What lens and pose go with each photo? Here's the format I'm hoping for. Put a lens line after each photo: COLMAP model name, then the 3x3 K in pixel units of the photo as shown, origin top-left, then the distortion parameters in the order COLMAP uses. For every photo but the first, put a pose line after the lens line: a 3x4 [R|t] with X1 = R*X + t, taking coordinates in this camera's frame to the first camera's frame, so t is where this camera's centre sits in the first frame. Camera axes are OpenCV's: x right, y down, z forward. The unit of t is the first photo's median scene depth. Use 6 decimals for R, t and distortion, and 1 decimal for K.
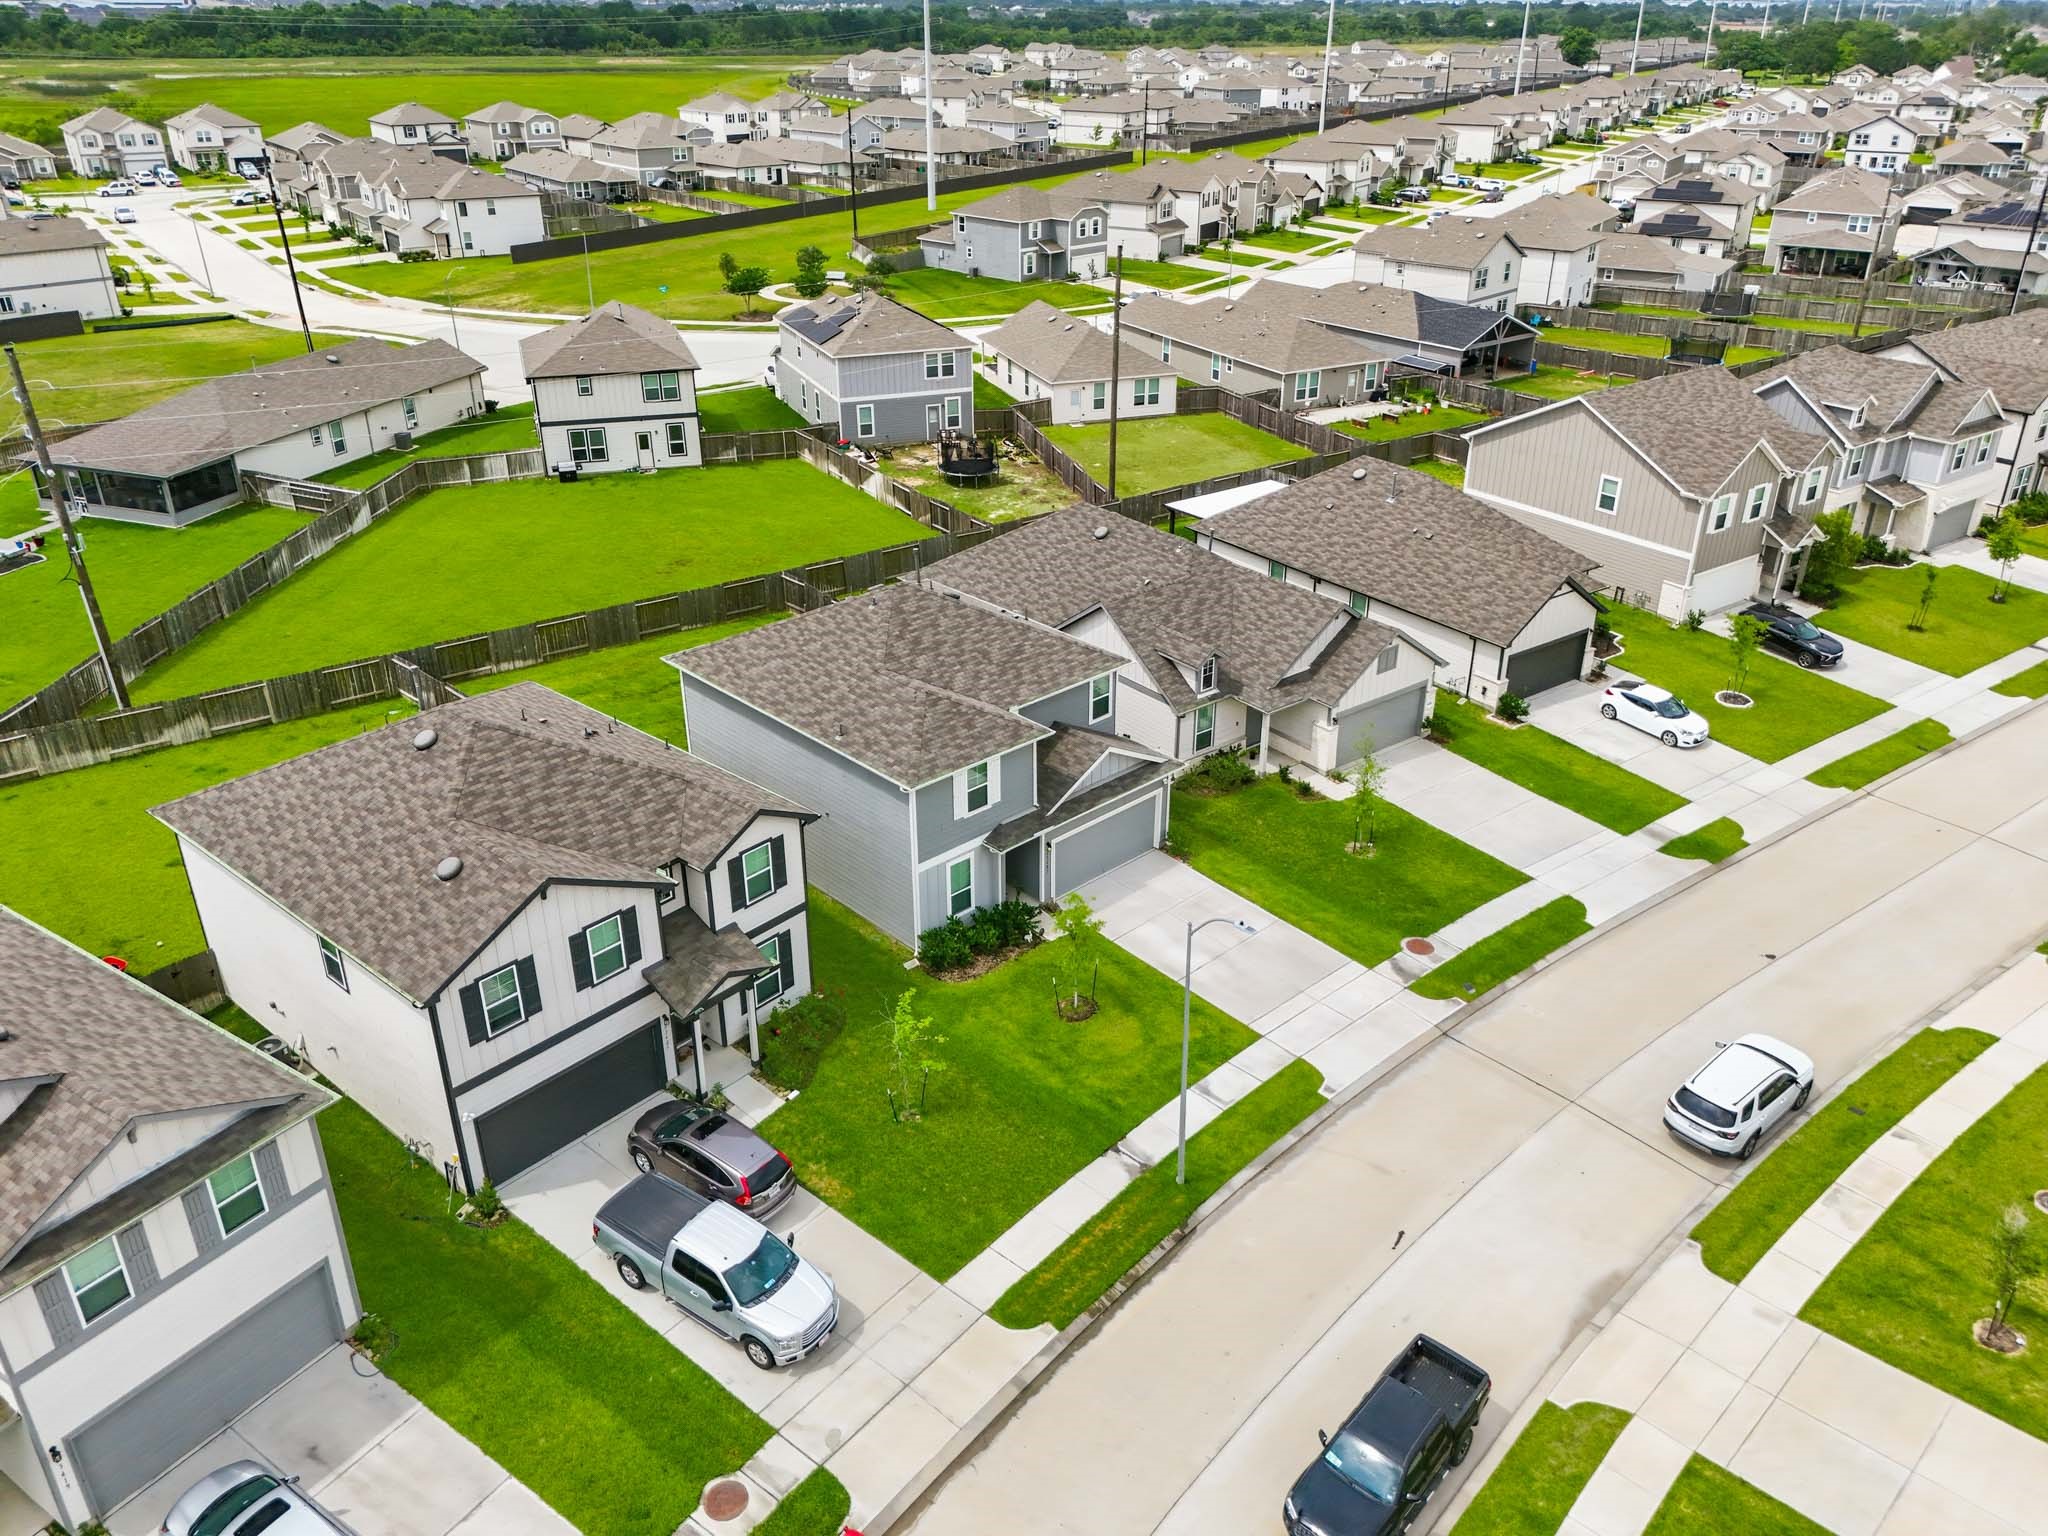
lens RADIAL K [[1524.1, 0, 1038.2], [0, 1524.1, 778.2], [0, 0, 1]] dist [0.044104, -0.030972]
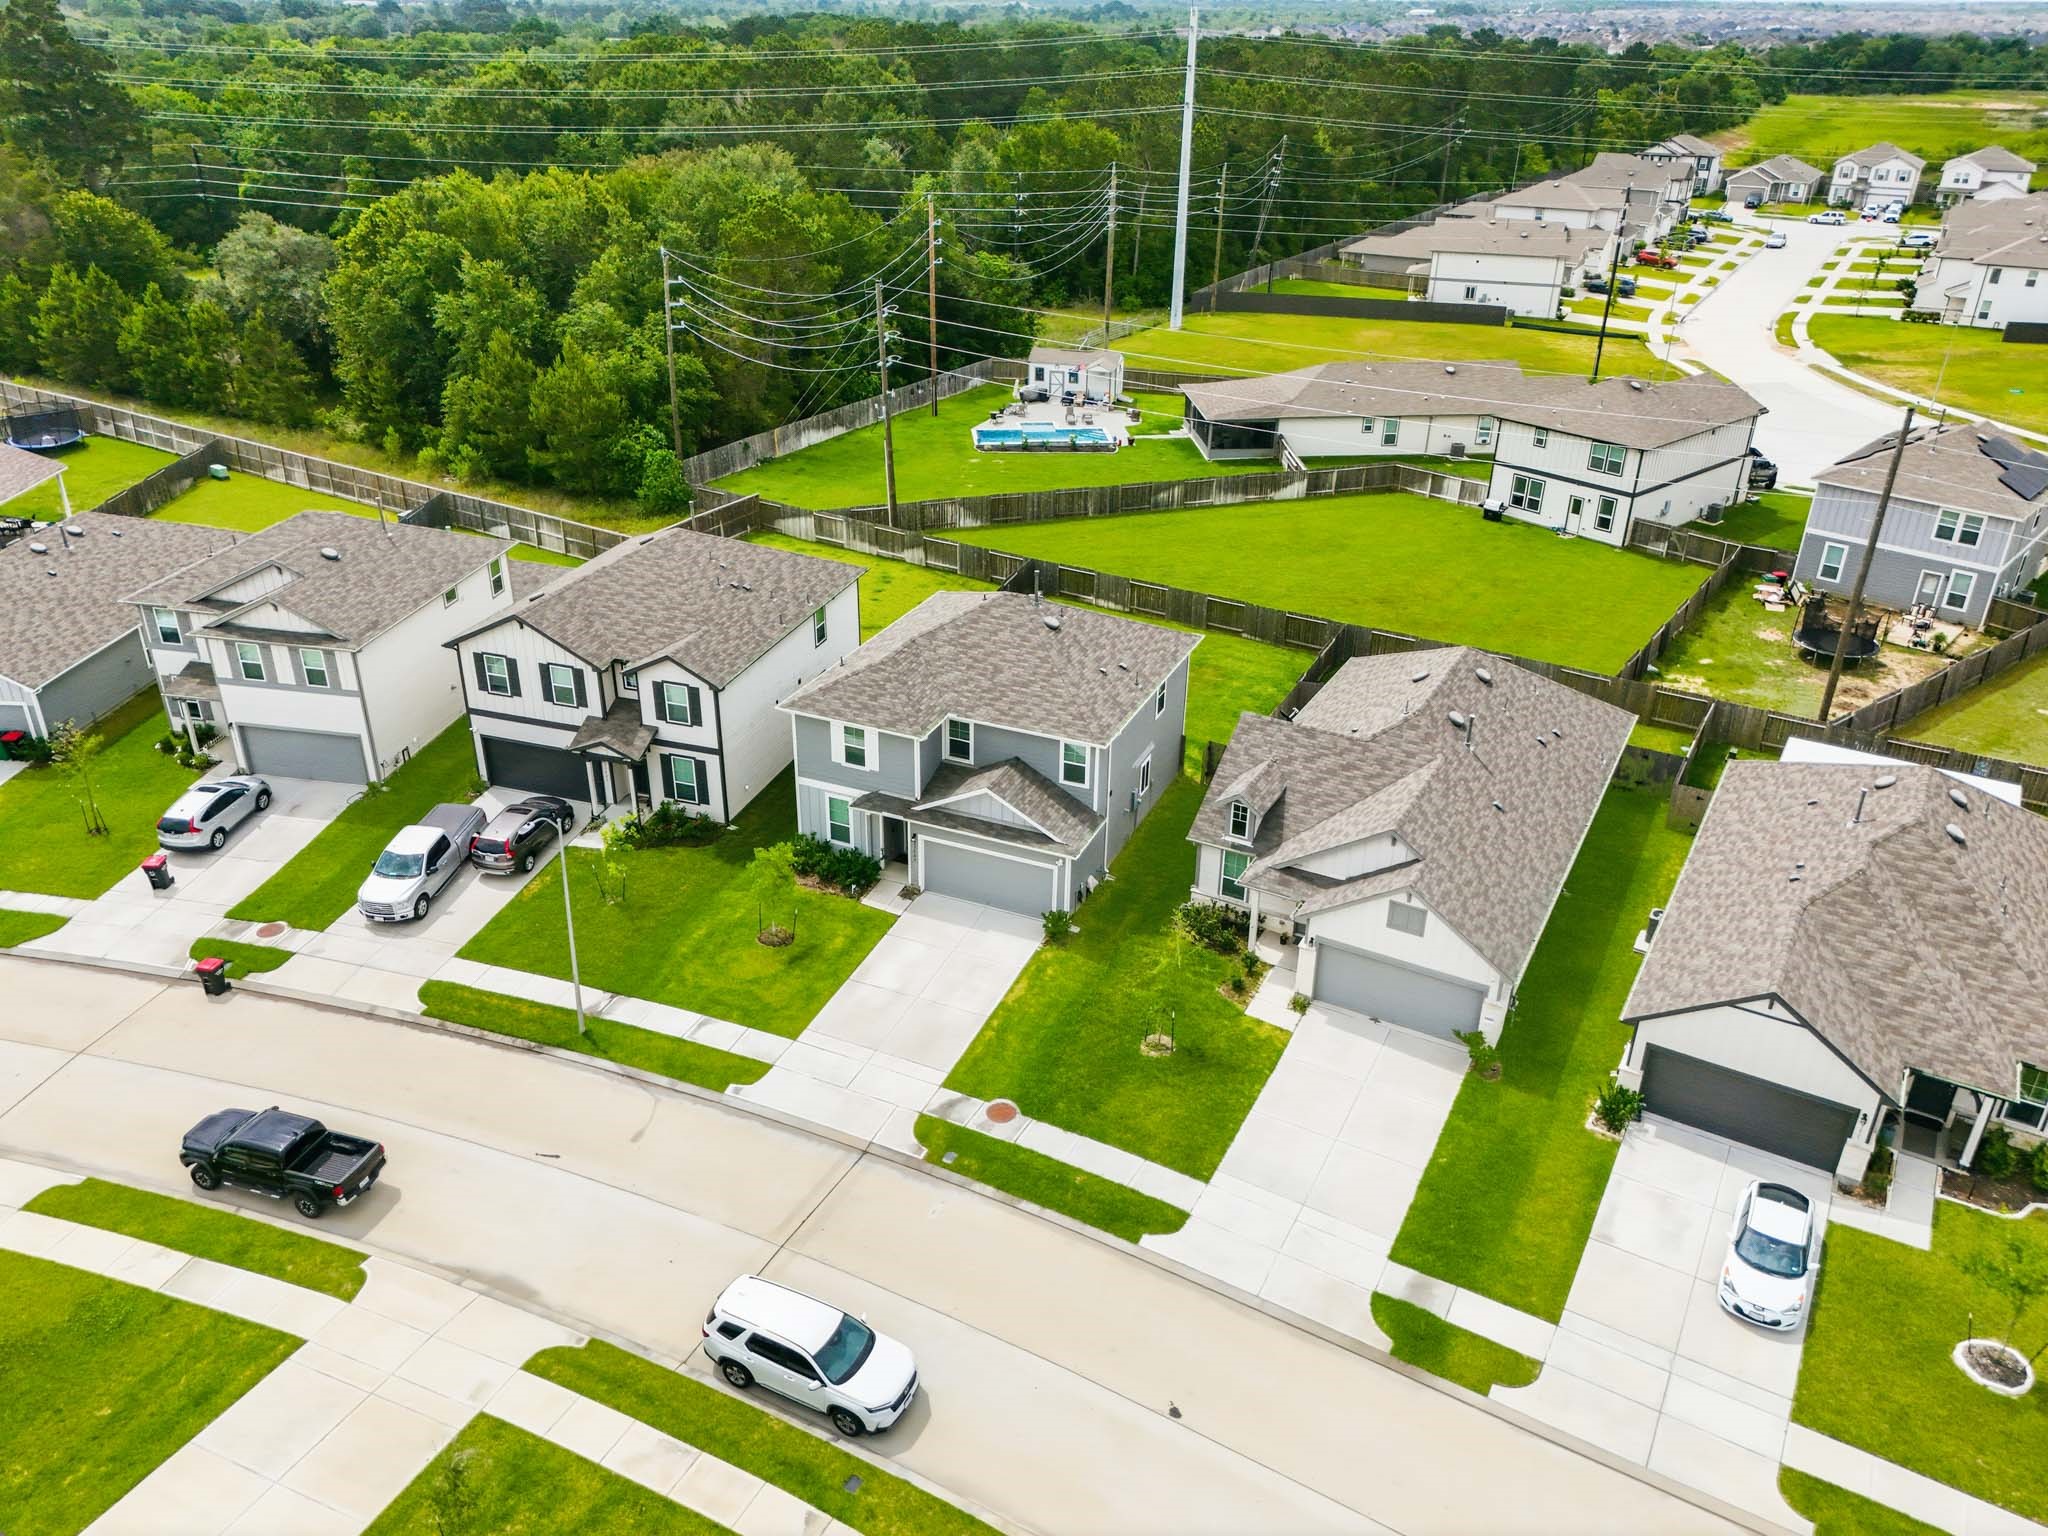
lens RADIAL K [[1524.1, 0, 1032.6], [0, 1524.1, 766.3], [0, 0, 1]] dist [0.044104, -0.030972]
pose [[0.372405, 0.412357, -0.831430, 0.834317], [-0.427658, 0.871334, 0.240595, -0.269830], [0.823664, 0.265969, 0.500837, 0.438509]]
